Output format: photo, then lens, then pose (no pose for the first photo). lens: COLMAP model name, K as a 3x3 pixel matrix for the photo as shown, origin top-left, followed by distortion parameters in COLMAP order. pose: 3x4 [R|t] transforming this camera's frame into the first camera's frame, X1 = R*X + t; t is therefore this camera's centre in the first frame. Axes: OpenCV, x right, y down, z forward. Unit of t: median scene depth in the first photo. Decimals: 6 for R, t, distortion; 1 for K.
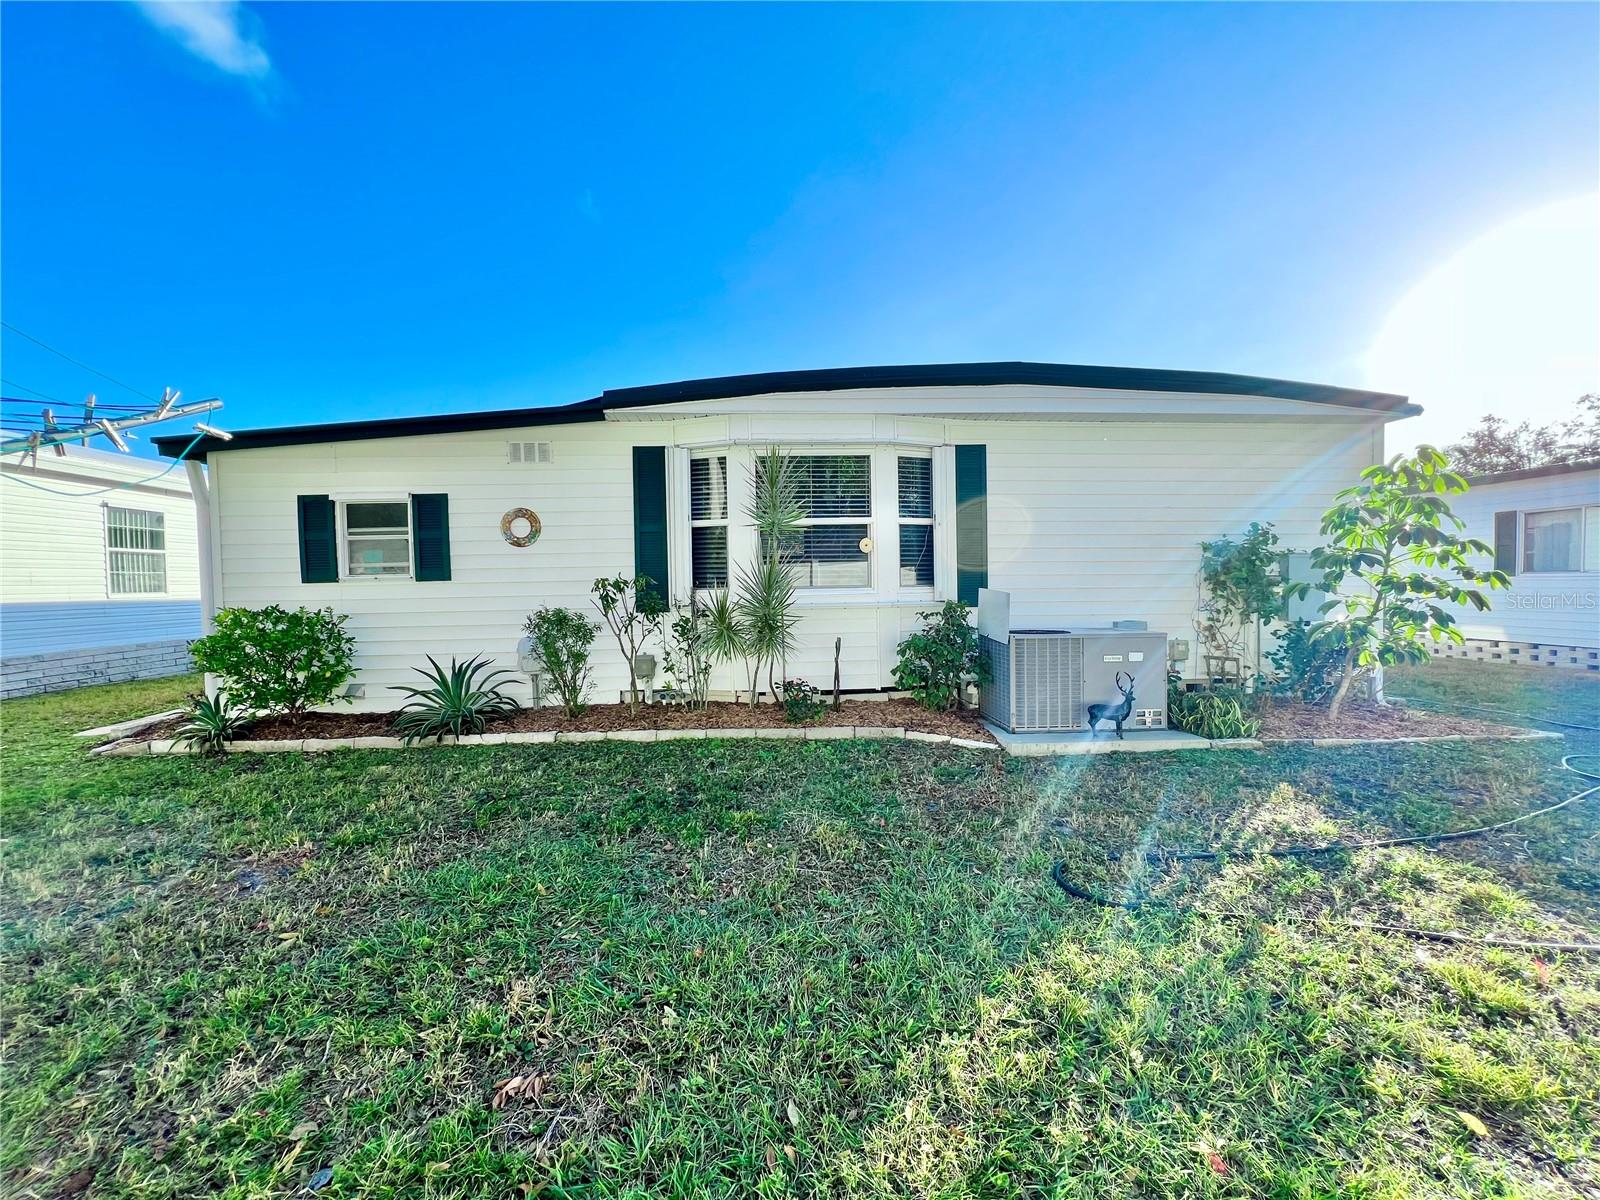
lens RADIAL K [[640.4, 0, 804.8], [0, 640.4, 607.5], [0, 0, 1]] dist [-0.003363, -0.000092]
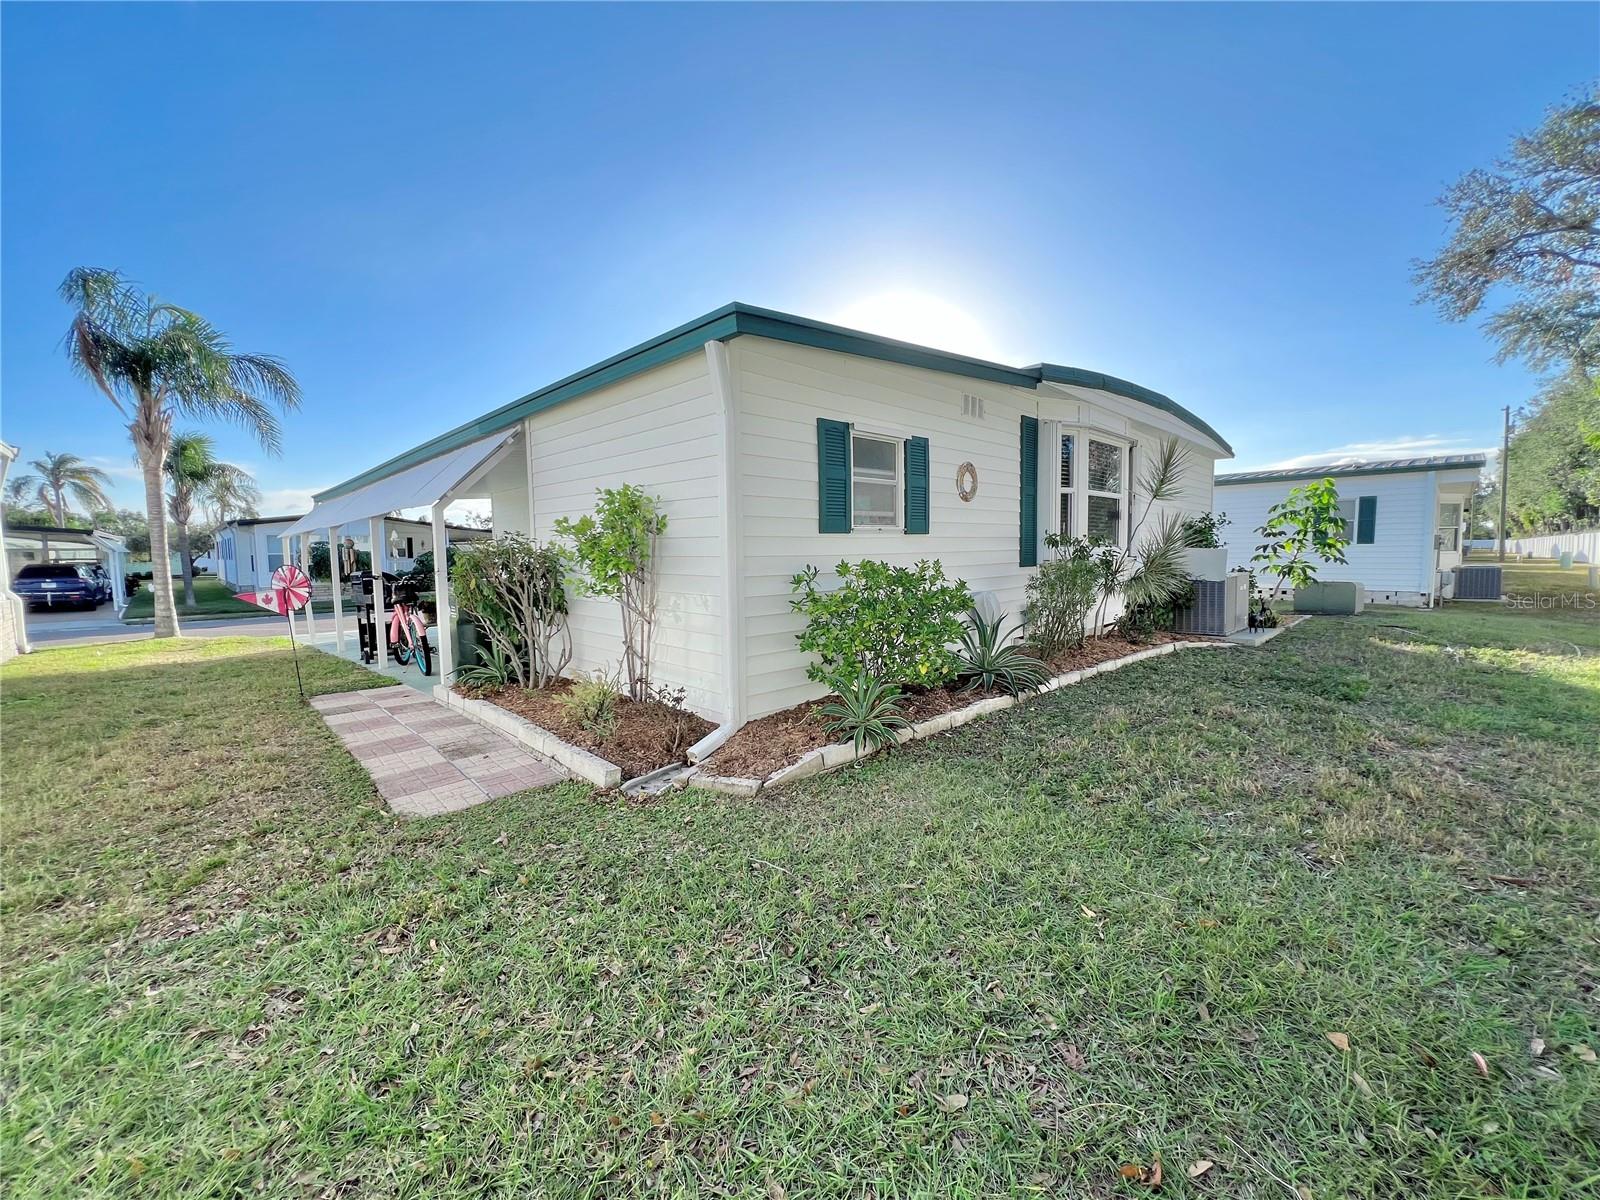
lens RADIAL K [[640.4, 0, 803.3], [0, 640.4, 596.6], [0, 0, 1]] dist [-0.003363, -0.000092]
pose [[0.750095, -0.043594, 0.659891, -1.293353], [0.026039, 0.998998, 0.036398, 0.008710], [-0.660817, -0.010119, 0.750479, 0.427587]]
